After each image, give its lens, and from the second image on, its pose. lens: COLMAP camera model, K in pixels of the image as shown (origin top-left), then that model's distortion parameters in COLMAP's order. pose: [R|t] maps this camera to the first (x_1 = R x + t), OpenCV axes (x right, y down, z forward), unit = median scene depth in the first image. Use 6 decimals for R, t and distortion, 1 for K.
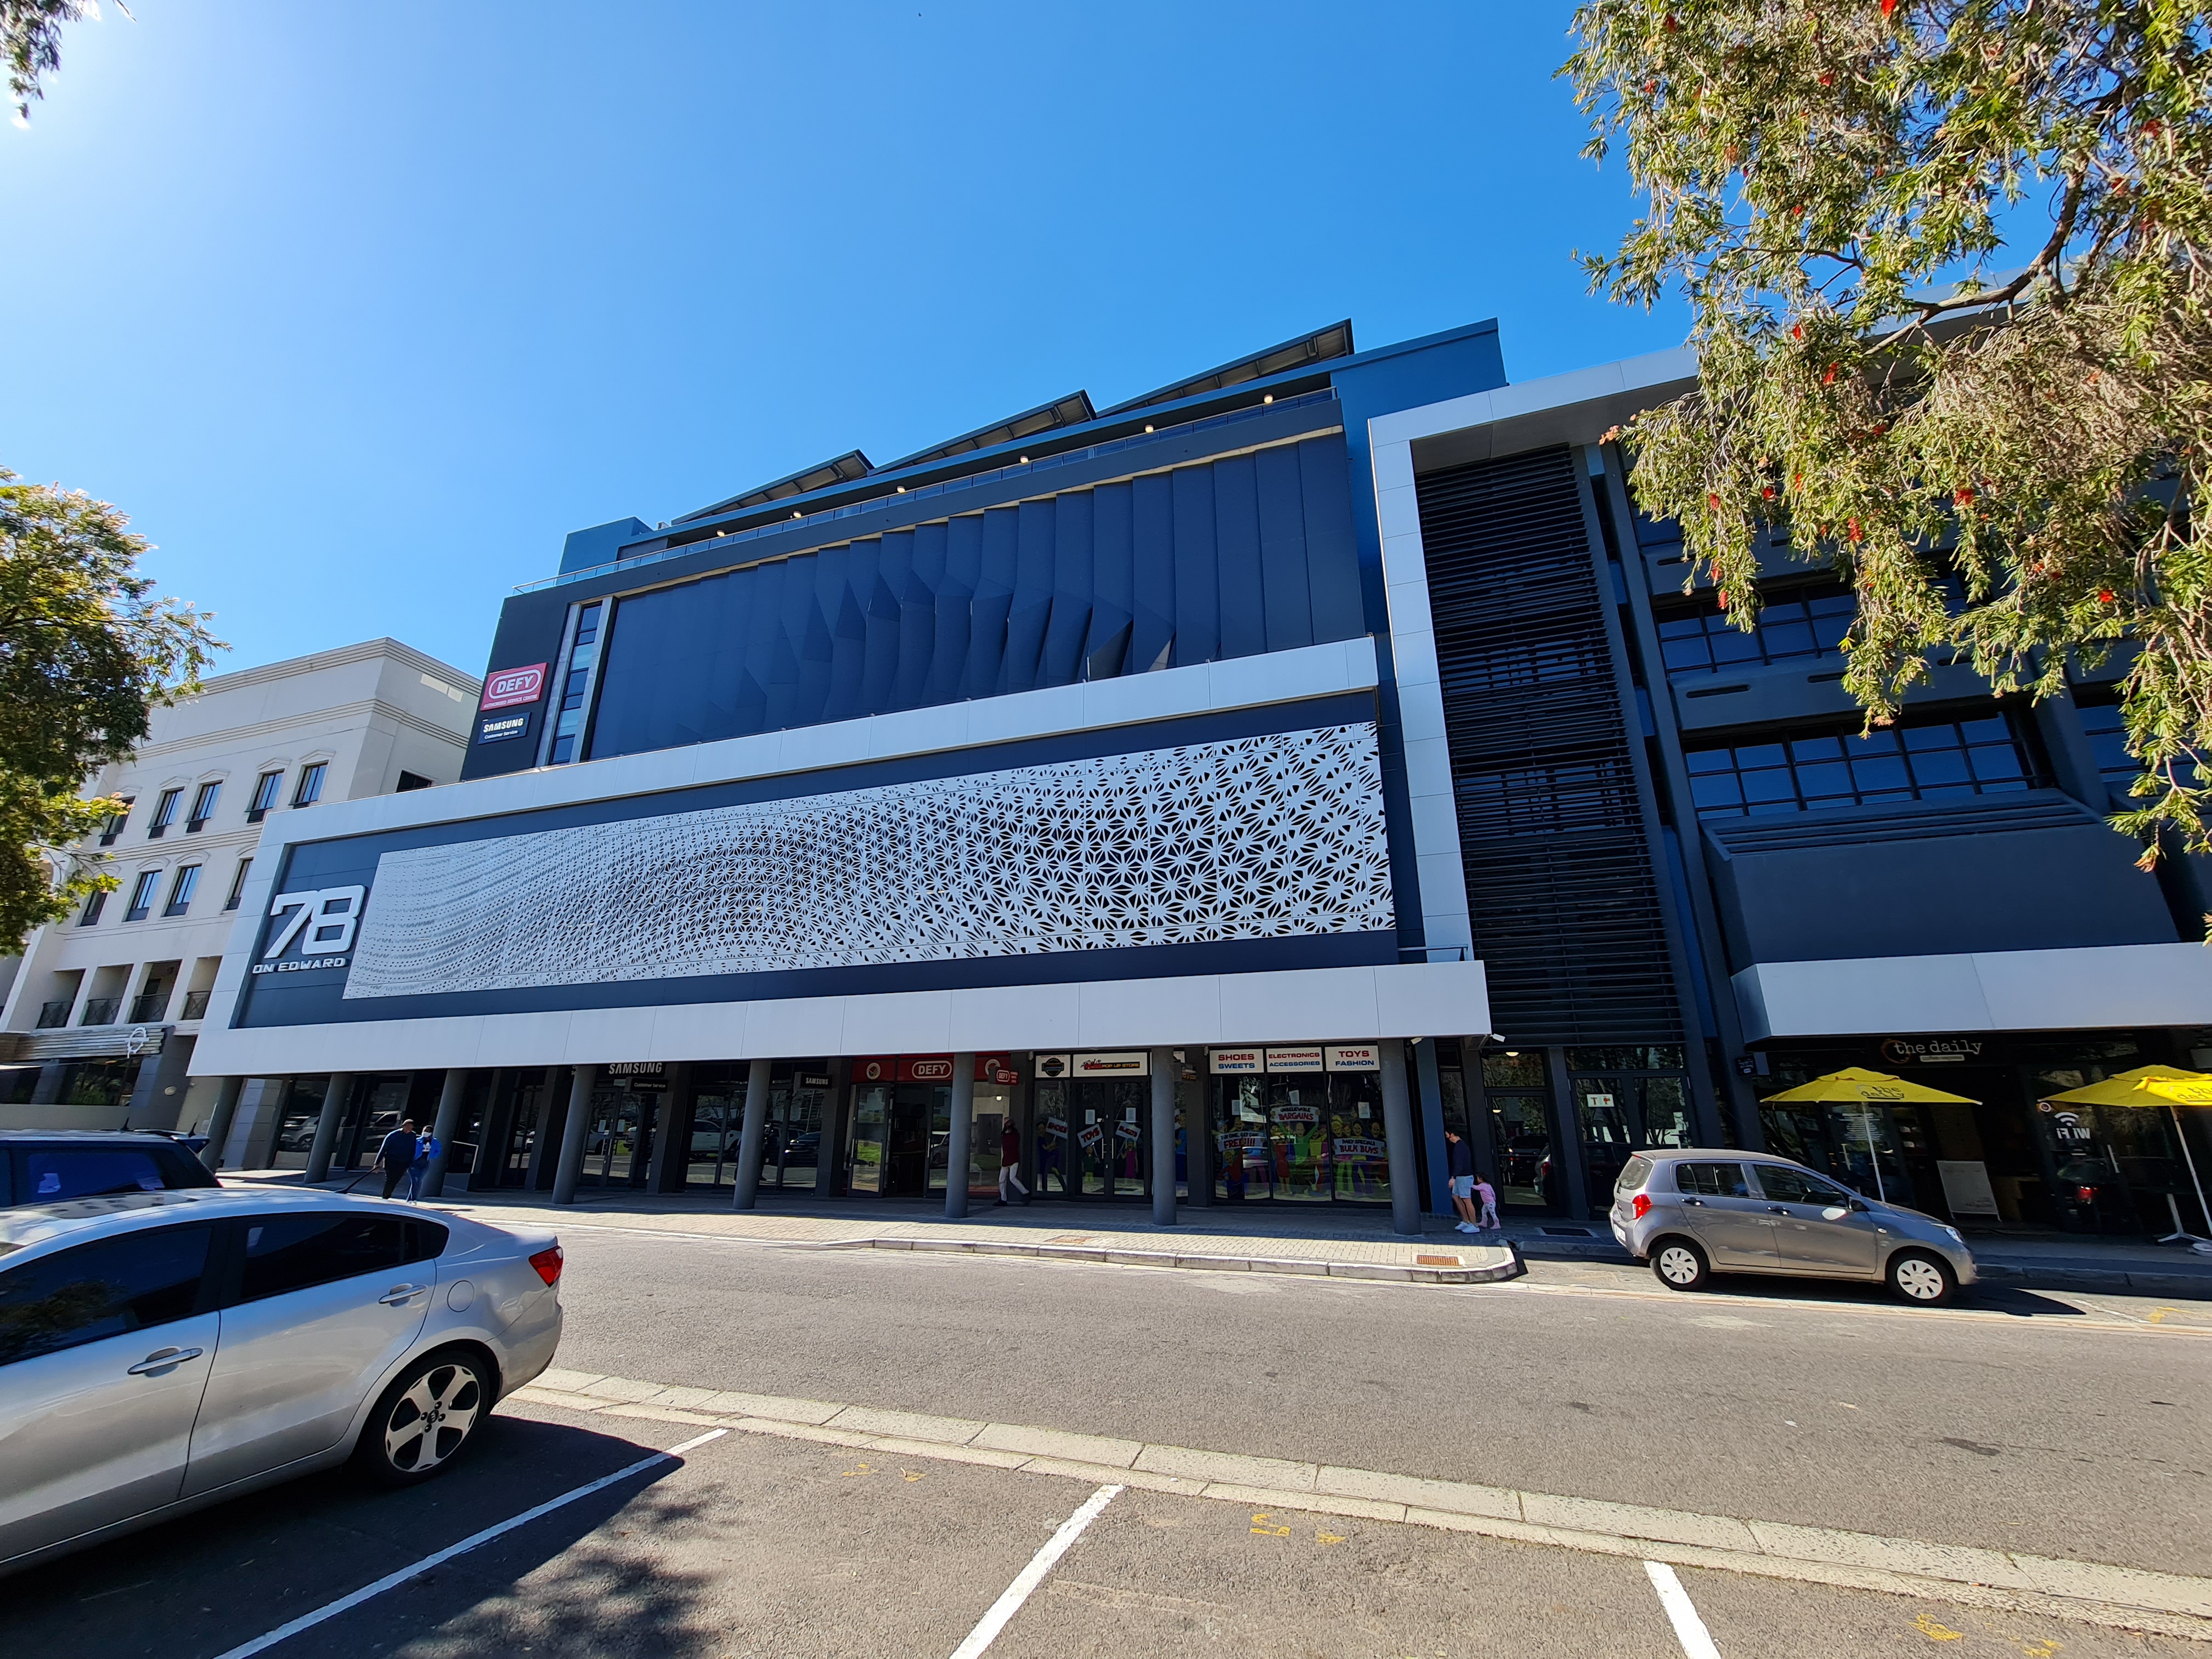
lens RADIAL K [[903.5, 0, 1118.0], [0, 903.5, 832.5], [0, 0, 1]] dist [0.000248, -0.001044]
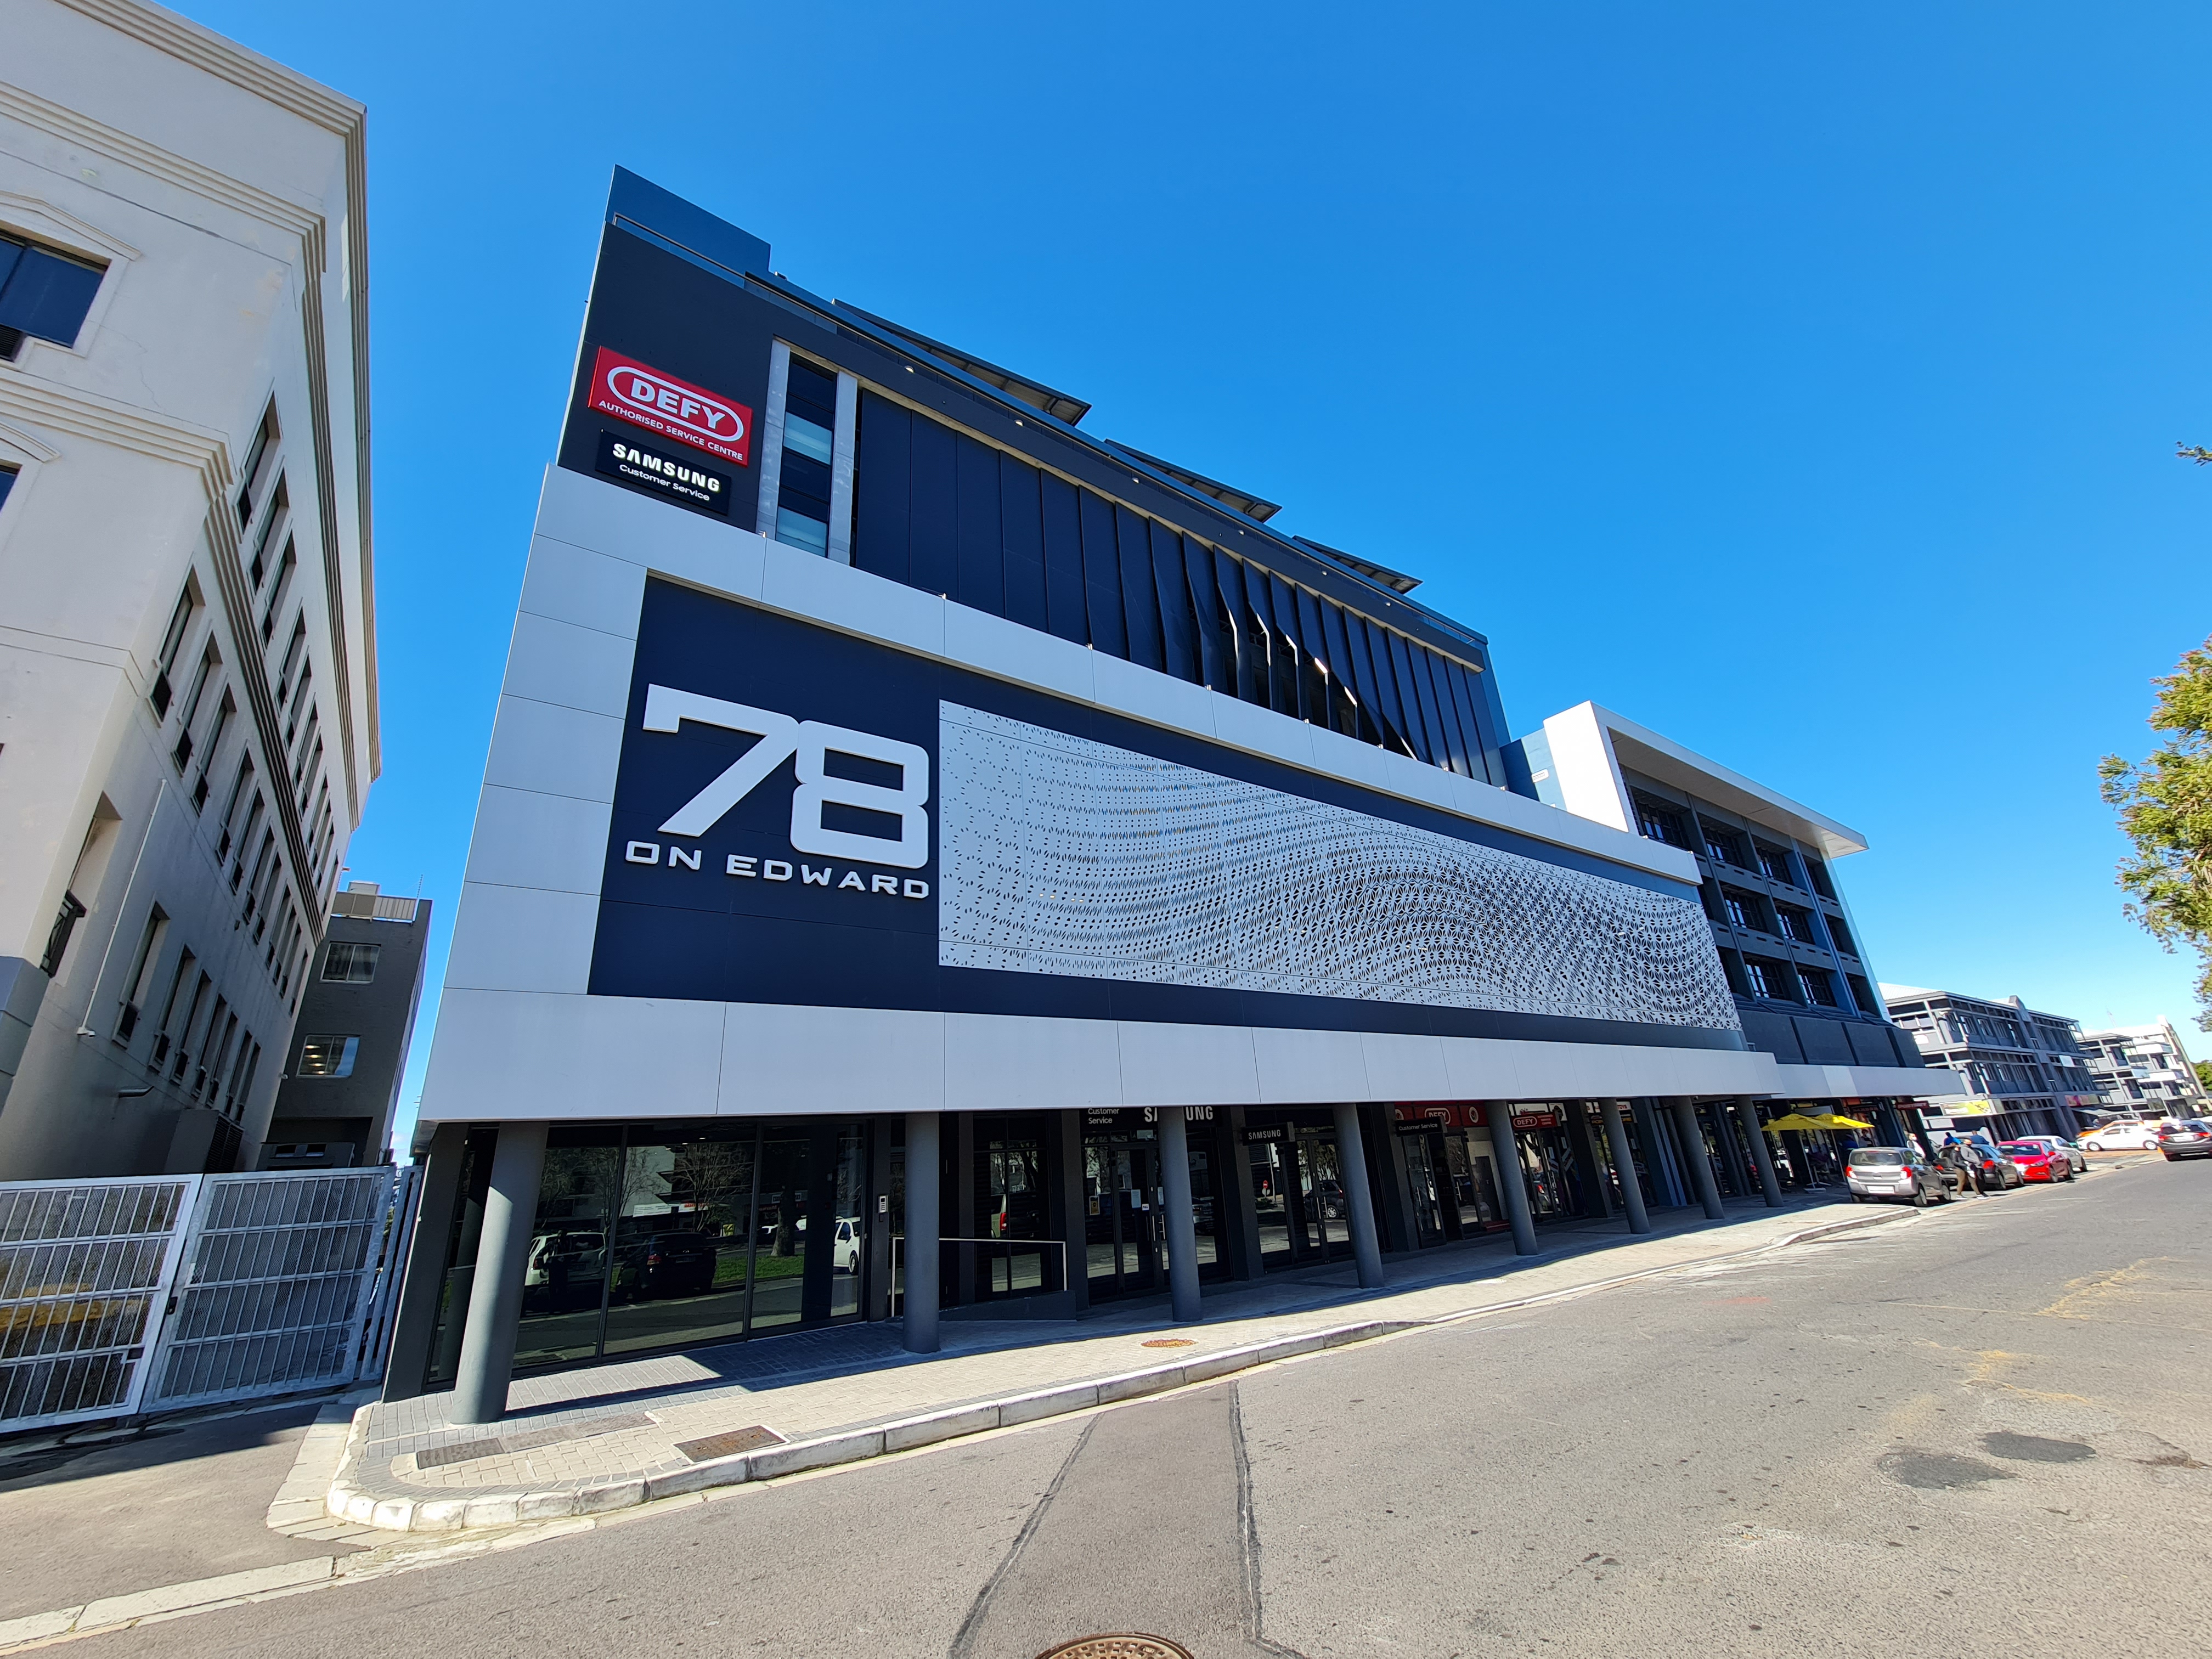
lens RADIAL K [[903.5, 0, 1125.4], [0, 903.5, 829.5], [0, 0, 1]] dist [0.000248, -0.001044]
pose [[0.565103, 0.260263, 0.782893, -1.453485], [-0.187366, 0.964628, -0.185434, 0.221987], [-0.803462, -0.041898, 0.593879, 0.741602]]
